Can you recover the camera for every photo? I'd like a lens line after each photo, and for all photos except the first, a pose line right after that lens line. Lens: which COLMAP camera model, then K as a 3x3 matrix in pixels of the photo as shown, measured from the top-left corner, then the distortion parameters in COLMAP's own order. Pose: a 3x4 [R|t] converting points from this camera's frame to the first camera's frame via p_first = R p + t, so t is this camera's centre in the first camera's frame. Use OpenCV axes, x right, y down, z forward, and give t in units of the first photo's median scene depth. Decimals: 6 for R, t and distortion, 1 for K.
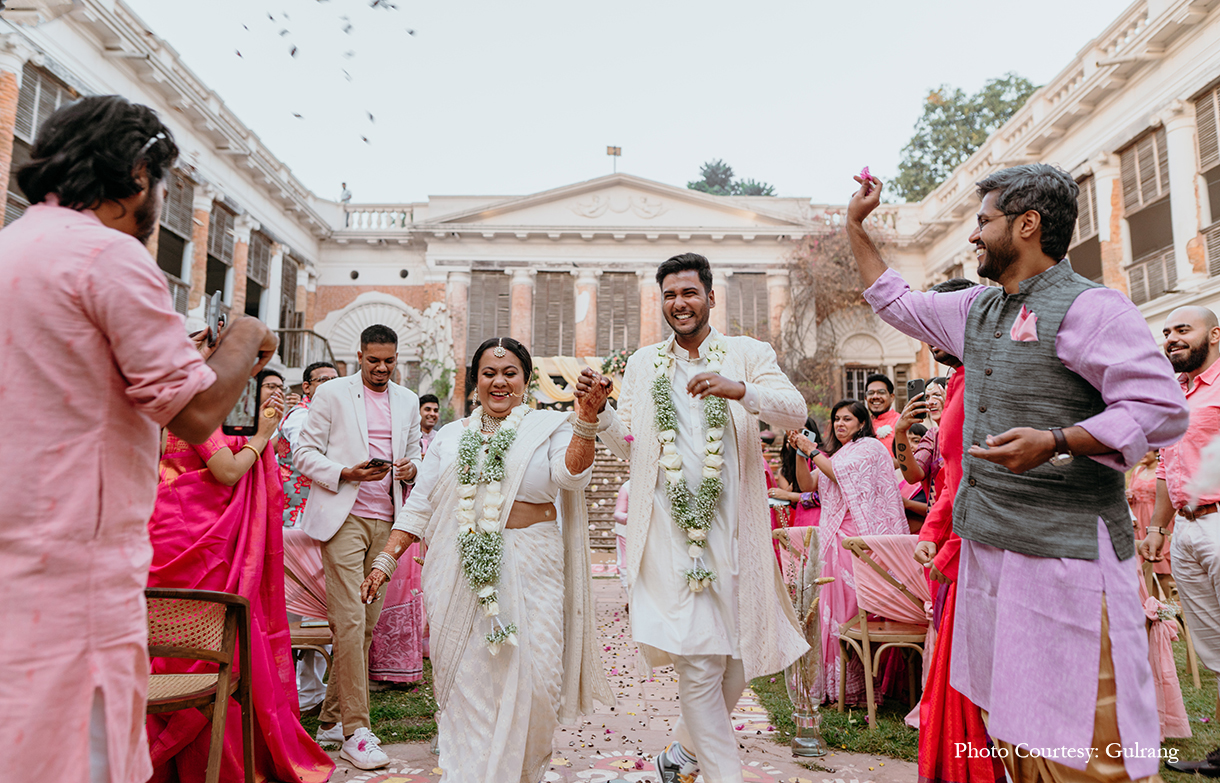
lens RADIAL K [[808.2, 0, 594.3], [0, 808.2, 387.9], [0, 0, 1]] dist [0.000306, -0.000446]
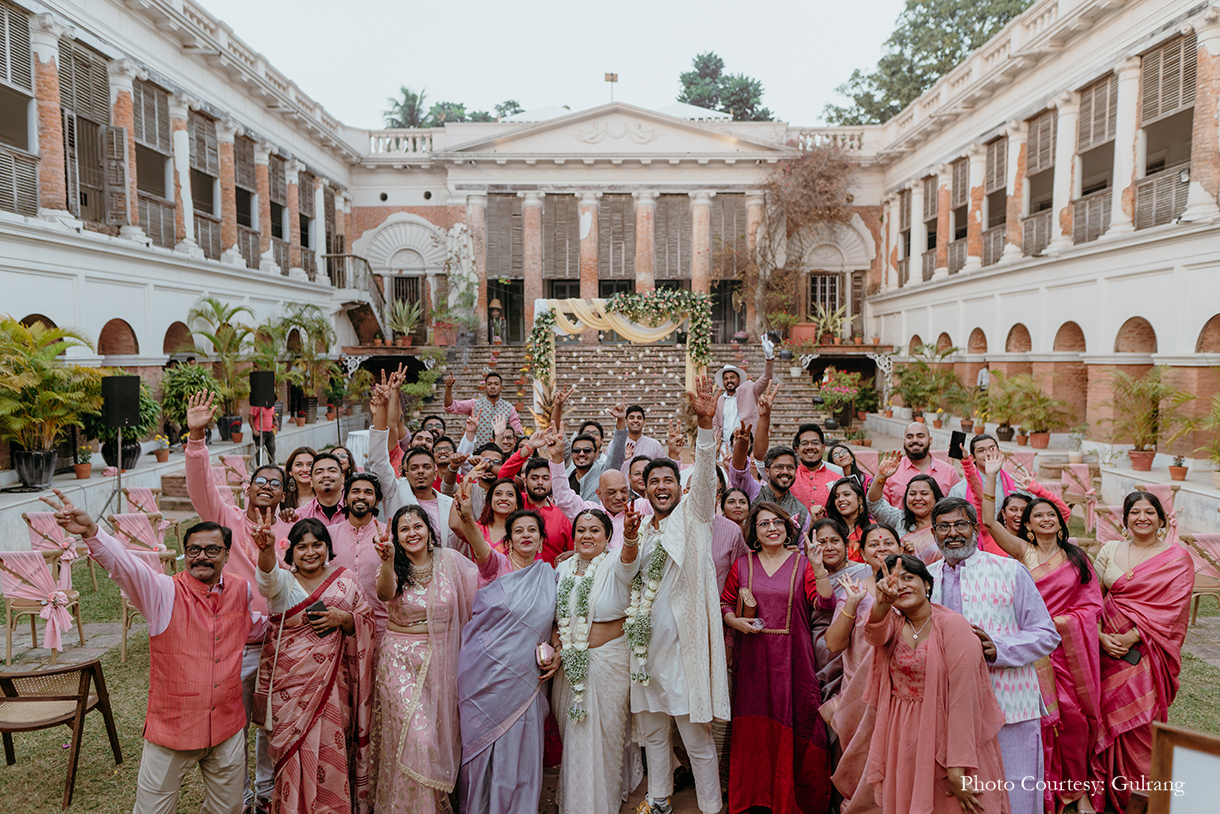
lens RADIAL K [[802.2, 0, 610.0], [0, 802.2, 407.0], [0, 0, 1]] dist [0.001681, 0.001162]
pose [[0.999656, -0.016570, 0.020344, -0.007576], [0.011762, 0.976089, 0.217053, -0.096045], [-0.023454, -0.216739, 0.975948, -0.176093]]
